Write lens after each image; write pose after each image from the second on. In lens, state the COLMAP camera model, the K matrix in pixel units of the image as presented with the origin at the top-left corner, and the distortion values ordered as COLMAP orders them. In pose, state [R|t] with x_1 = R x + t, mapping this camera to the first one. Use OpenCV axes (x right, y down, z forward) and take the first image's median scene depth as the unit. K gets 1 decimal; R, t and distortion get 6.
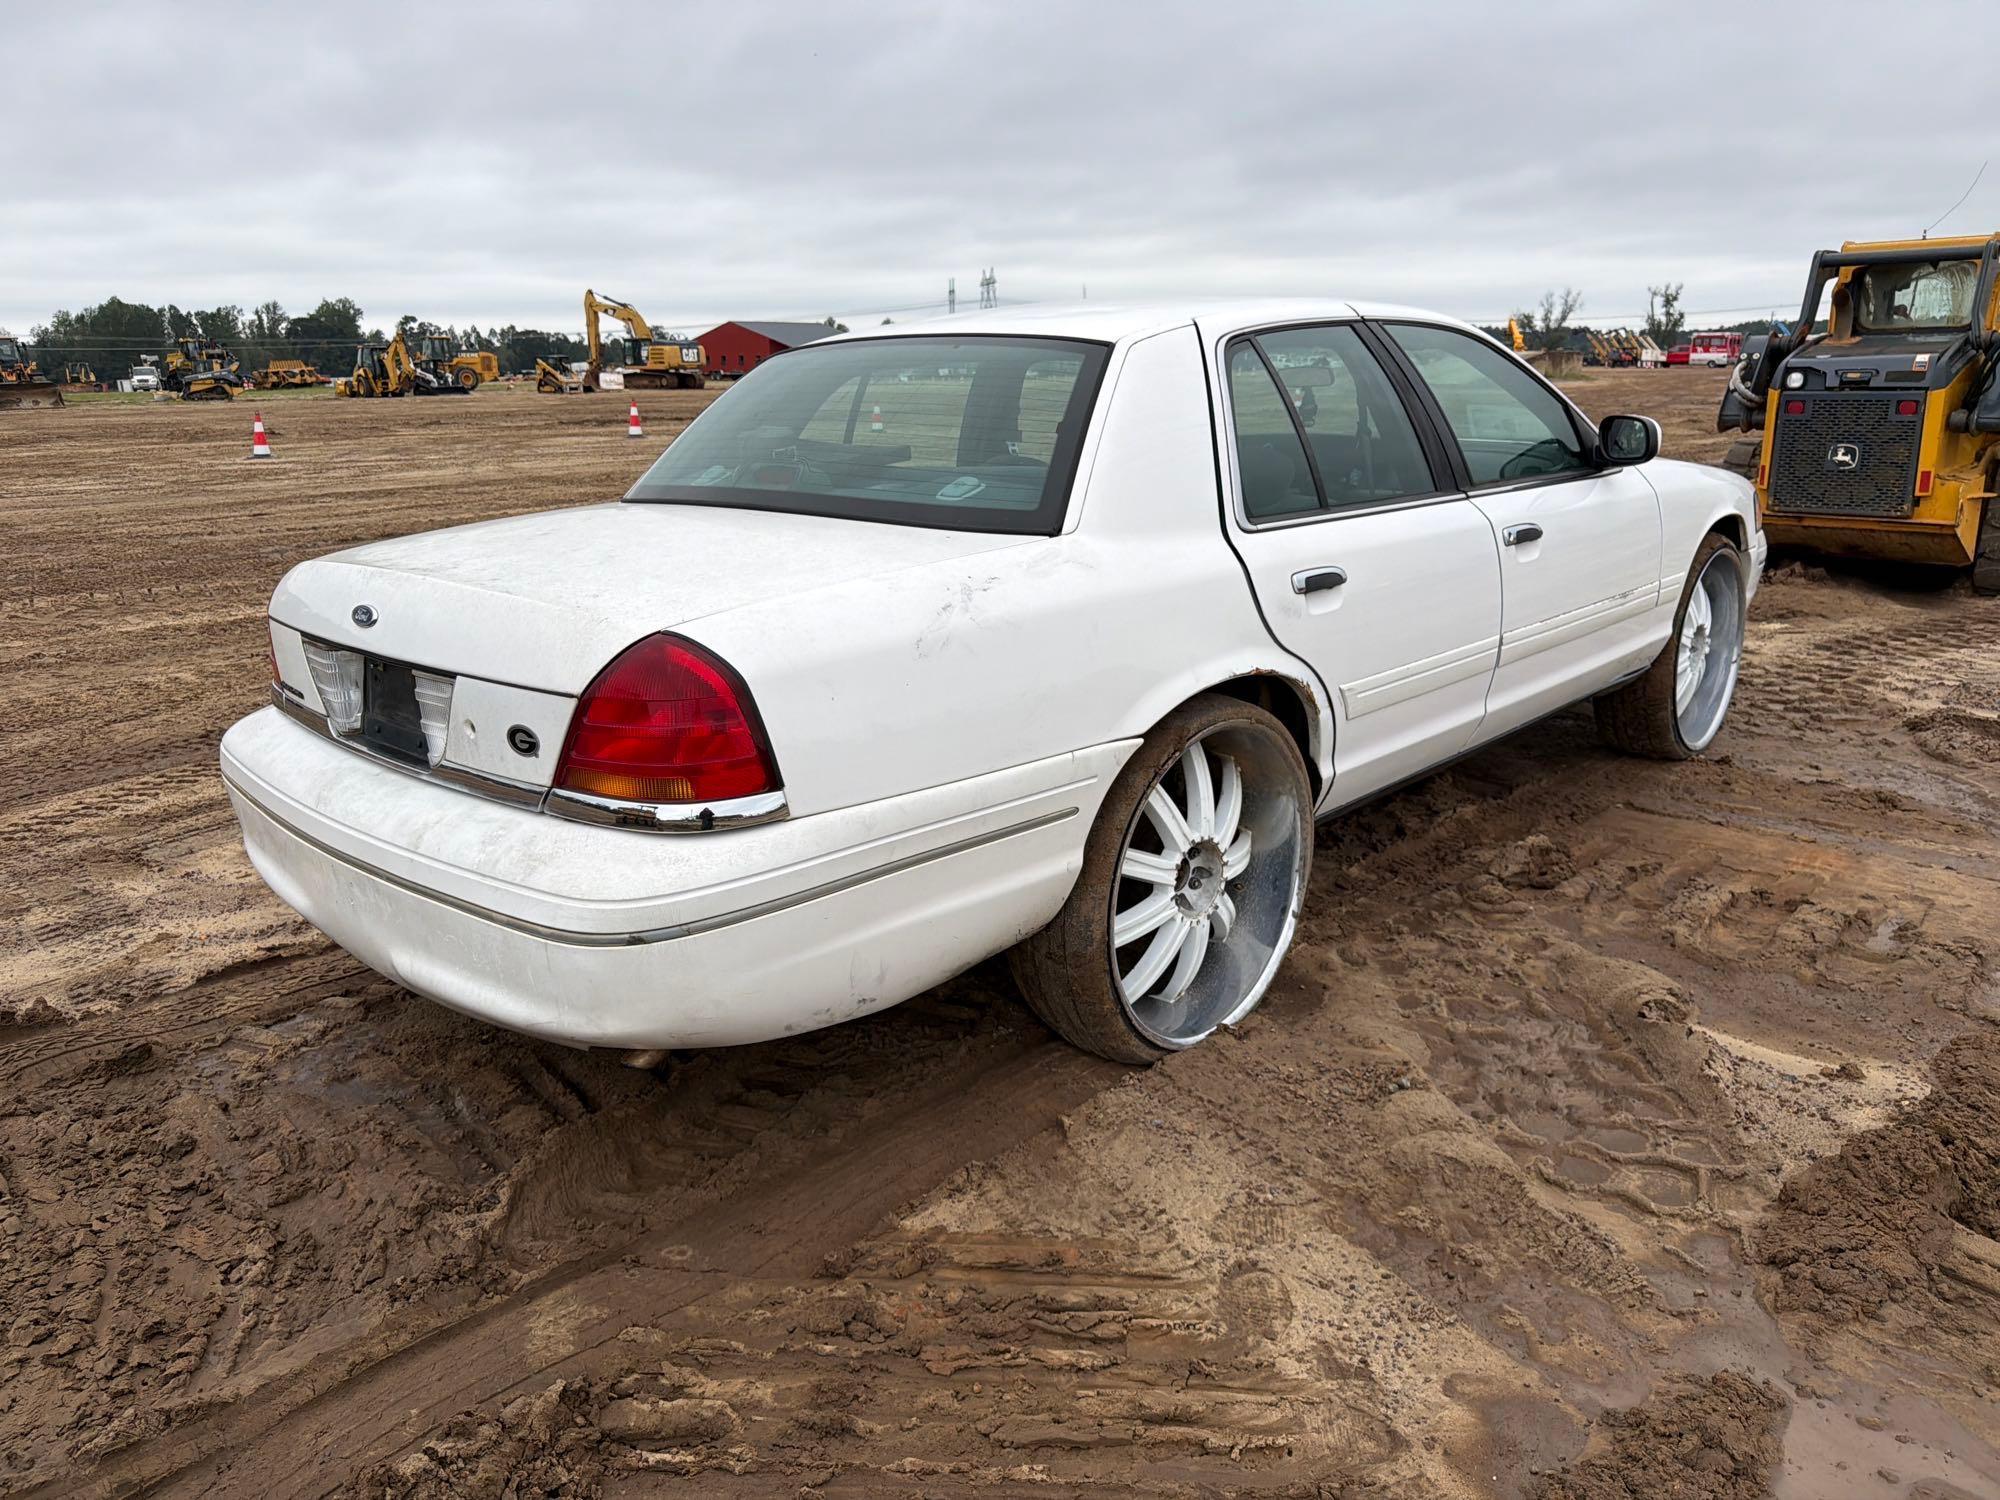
lens RADIAL K [[1460.4, 0, 1000.3], [0, 1460.4, 776.9], [0, 0, 1]] dist [0.008822, 0.003232]
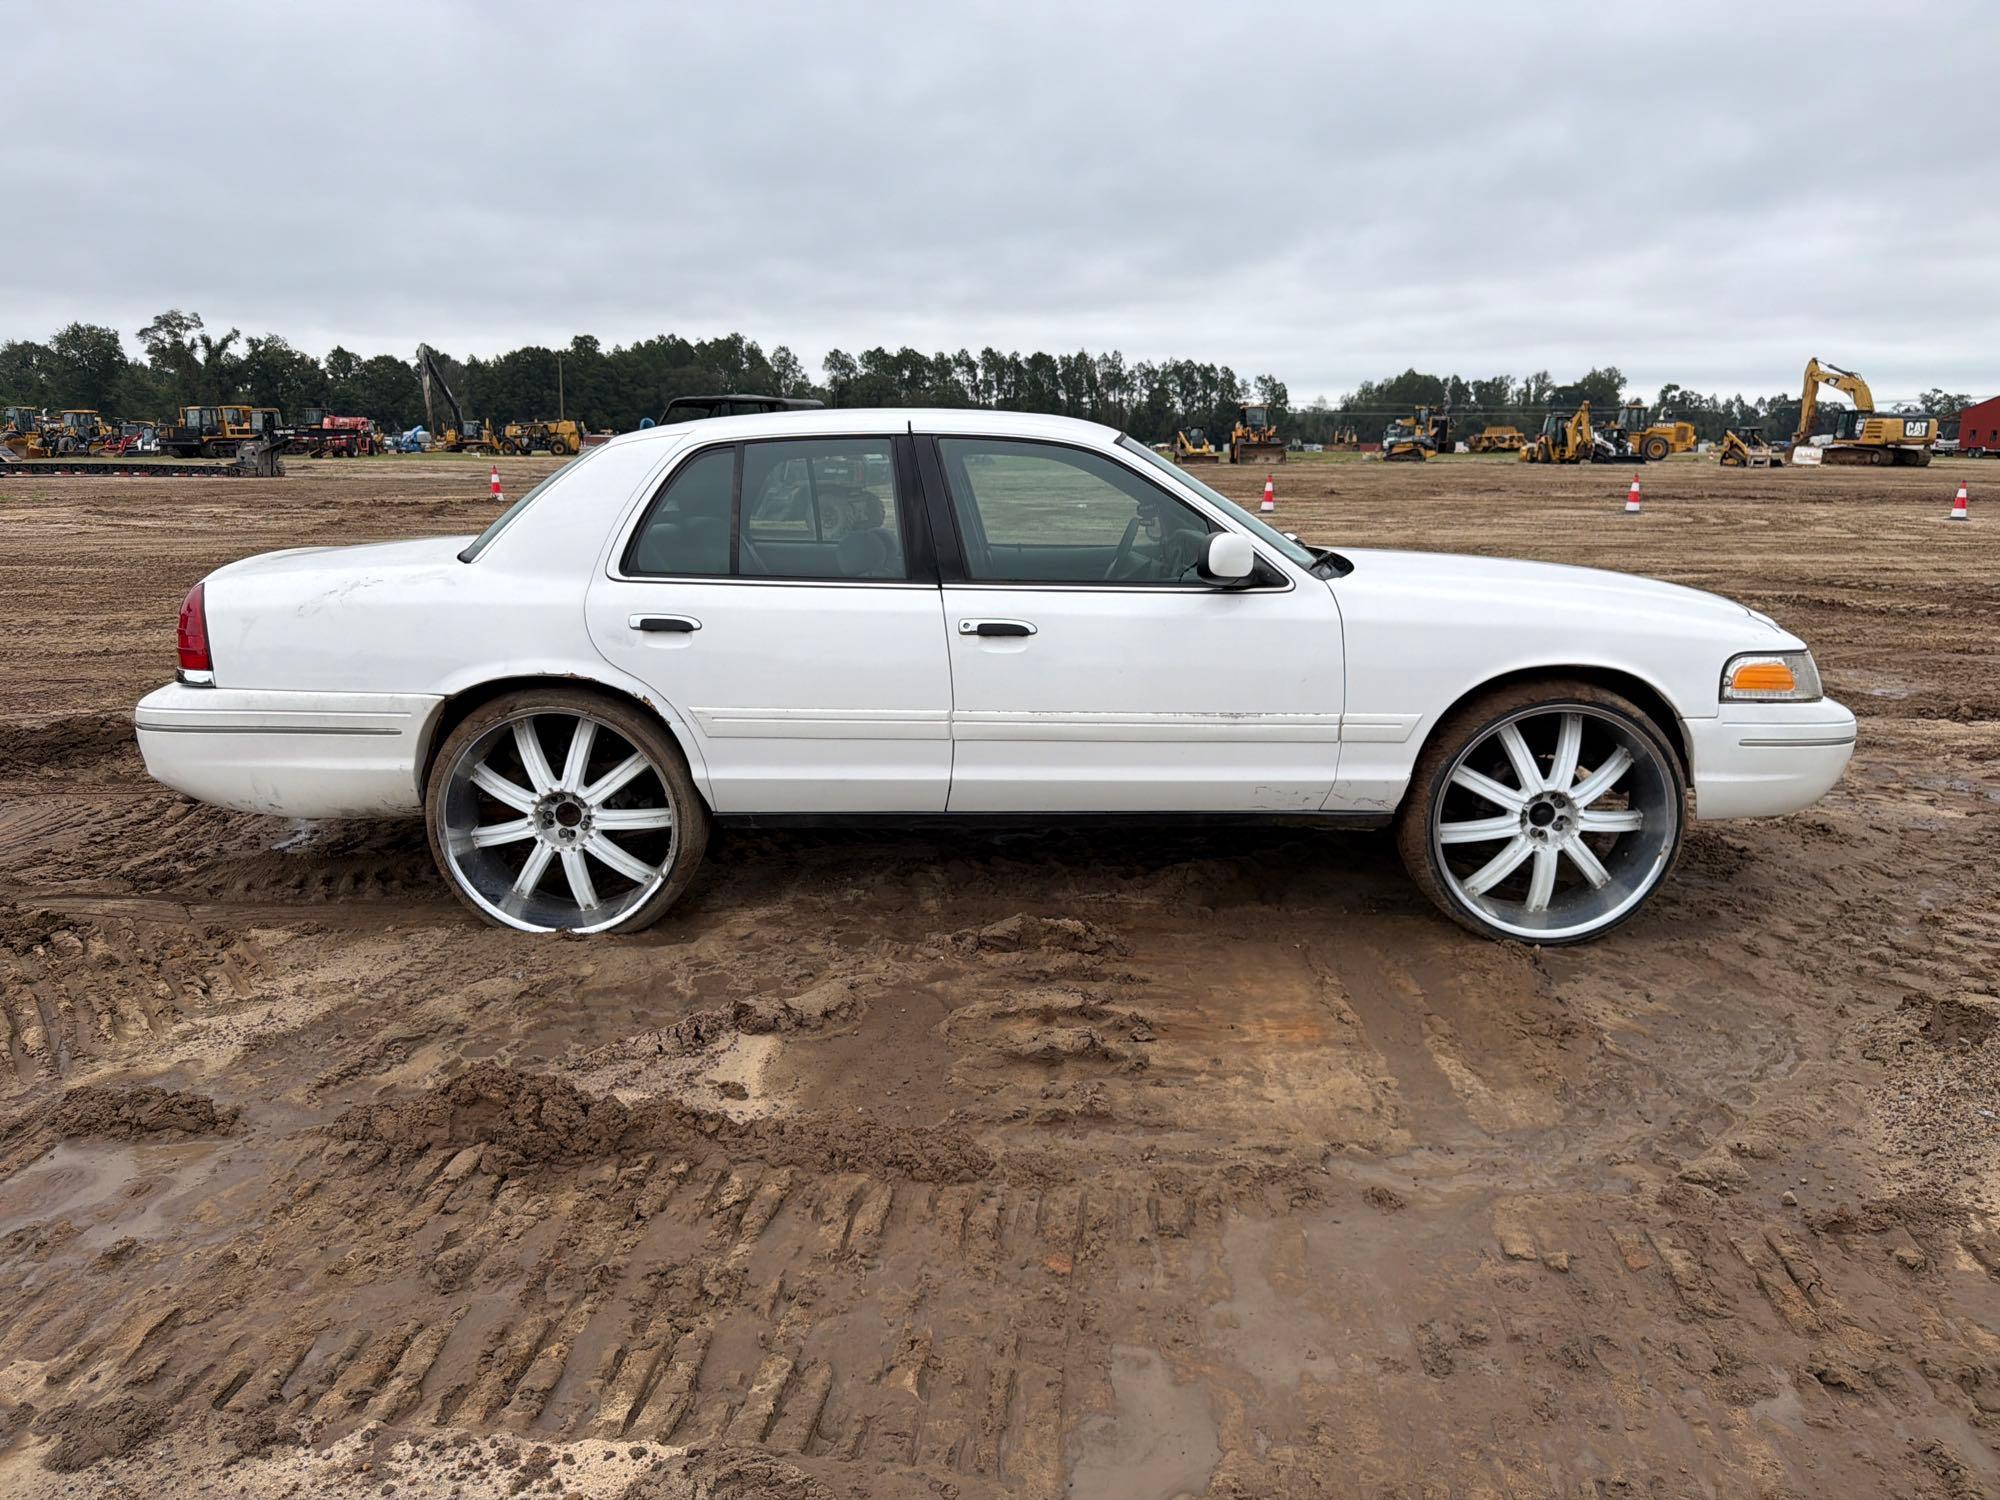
lens RADIAL K [[1460.4, 0, 1000.3], [0, 1460.4, 776.9], [0, 0, 1]] dist [0.008822, 0.003232]
pose [[0.683145, 0.191262, -0.704792, 0.082616], [-0.220632, 0.974050, 0.050475, -0.007753], [0.696157, 0.121018, 0.707616, 0.015673]]
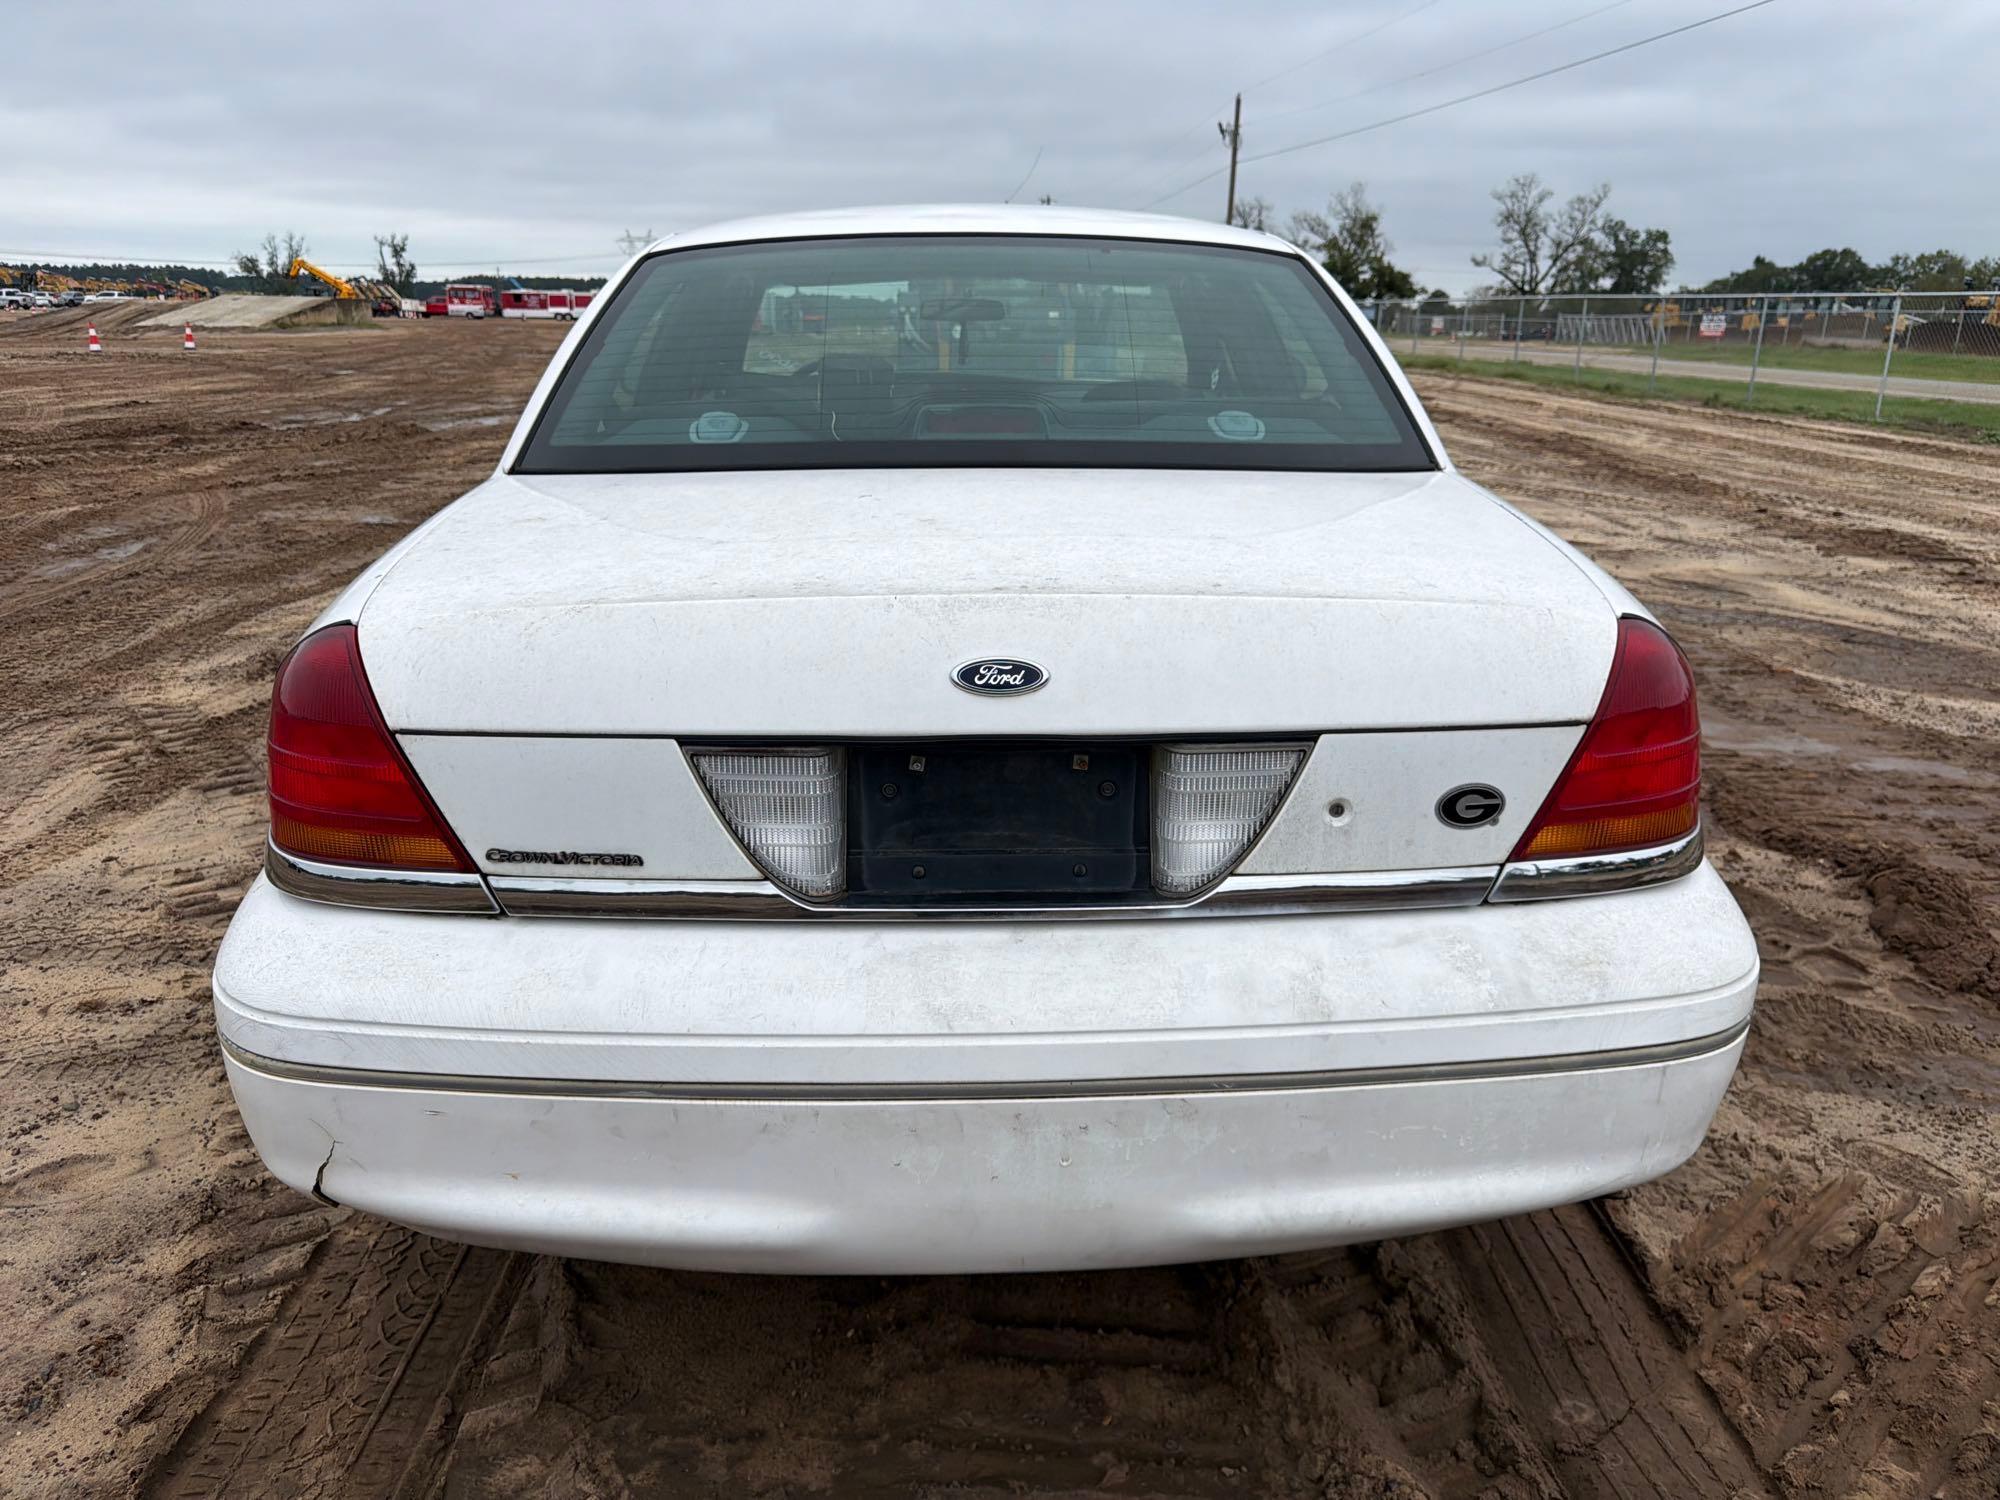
lens RADIAL K [[1433.3, 0, 1000.0], [0, 1433.3, 750.0], [0, 0, 1]] dist [0.051851, -0.026347]
pose [[0.690762, -0.189577, 0.697789, -0.041388], [0.177802, 0.979922, 0.090215, -0.006576], [-0.700881, 0.061751, 0.710600, 0.029898]]
